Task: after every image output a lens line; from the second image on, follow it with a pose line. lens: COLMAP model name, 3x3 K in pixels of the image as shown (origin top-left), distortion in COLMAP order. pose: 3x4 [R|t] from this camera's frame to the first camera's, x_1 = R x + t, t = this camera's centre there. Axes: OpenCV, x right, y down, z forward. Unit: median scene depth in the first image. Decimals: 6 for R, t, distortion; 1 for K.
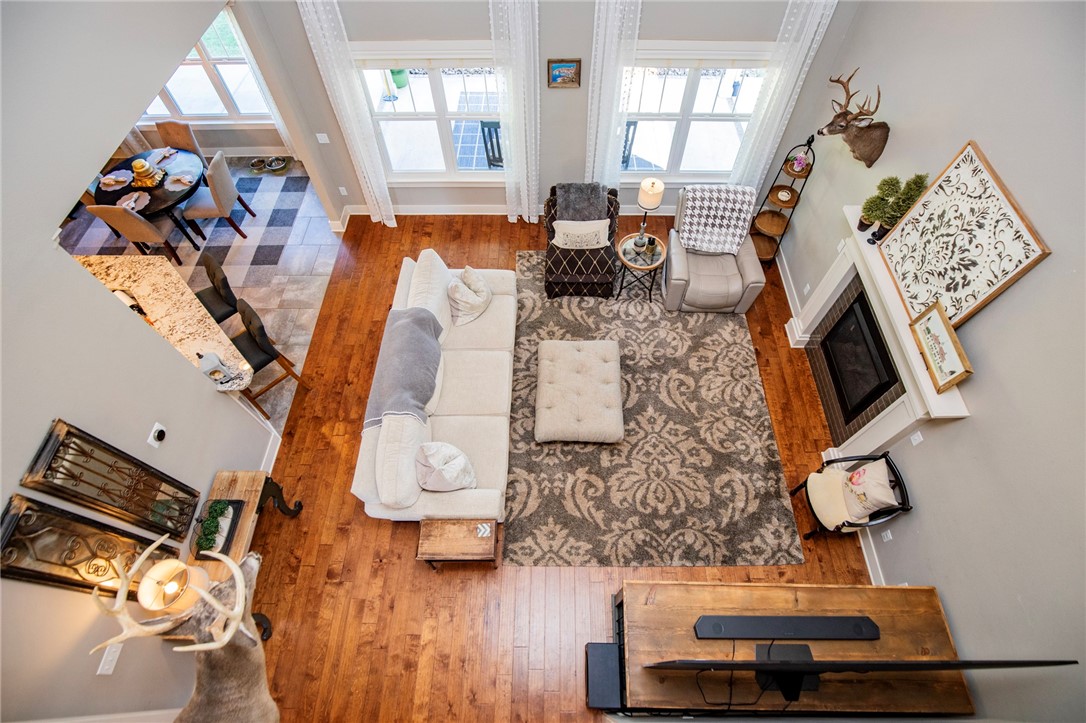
lens RADIAL K [[519.3, 0, 543.0], [0, 519.3, 361.5], [0, 0, 1]] dist [-0.001199, -0.000454]
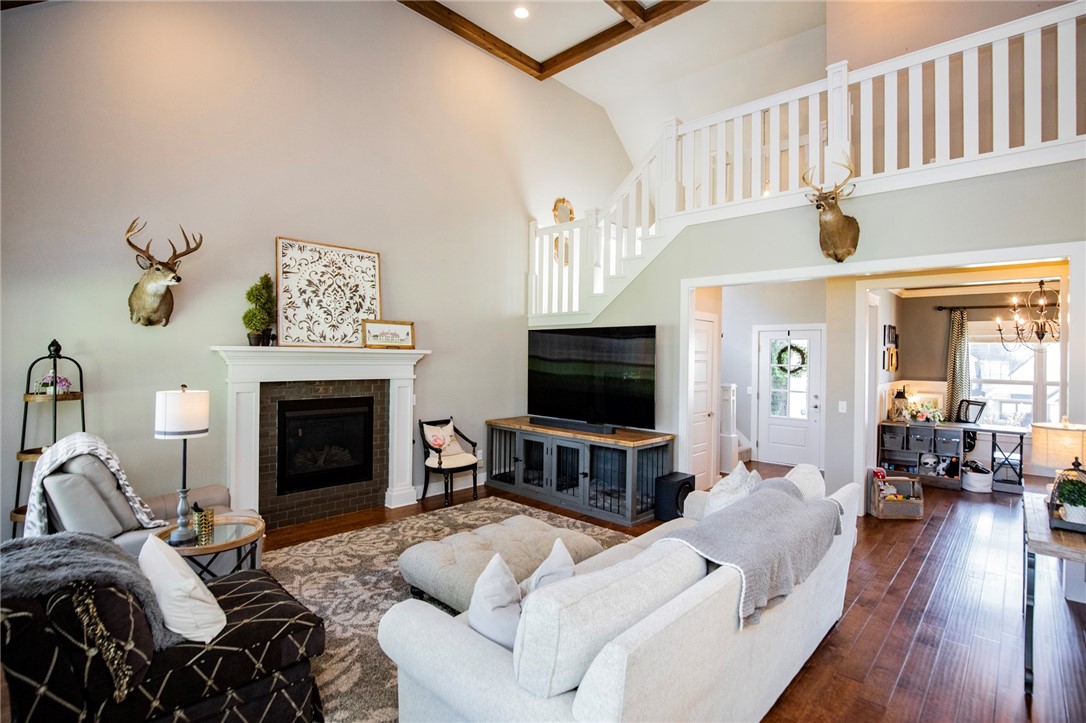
lens RADIAL K [[519.3, 0, 543.0], [0, 519.3, 361.5], [0, 0, 1]] dist [-0.001199, -0.000454]
pose [[-0.732780, -0.005202, 0.680446, -0.595353], [0.575142, 0.529672, 0.623426, -0.673421], [-0.363656, 0.848187, -0.385141, 1.489785]]
